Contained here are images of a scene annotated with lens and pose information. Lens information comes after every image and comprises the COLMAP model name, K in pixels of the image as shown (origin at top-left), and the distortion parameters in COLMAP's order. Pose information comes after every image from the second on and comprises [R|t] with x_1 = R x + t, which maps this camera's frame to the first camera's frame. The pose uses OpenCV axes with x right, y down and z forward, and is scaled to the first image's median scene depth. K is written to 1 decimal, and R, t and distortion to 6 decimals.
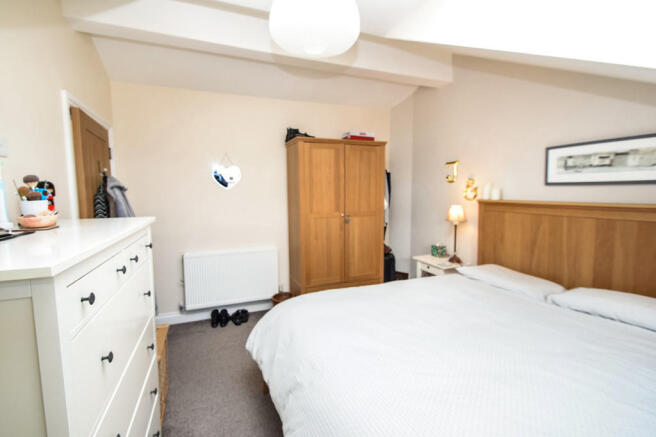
lens RADIAL K [[310.4, 0, 328.0], [0, 310.4, 218.5], [0, 0, 1]] dist [0.028551, -0.014399]
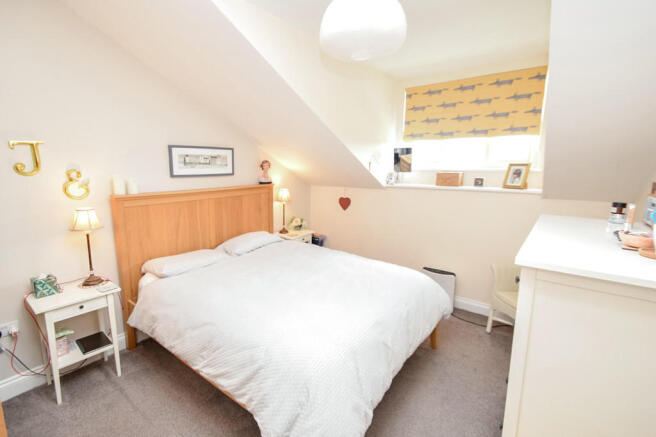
lens RADIAL K [[284.5, 0, 330.1], [0, 284.5, 220.9], [0, 0, 1]] dist [-0.000100, -0.000040]
pose [[-0.517948, -0.159337, 0.840441, -0.574052], [0.081265, 0.968890, 0.233771, -0.157282], [-0.851543, 0.189379, -0.488886, 1.101683]]
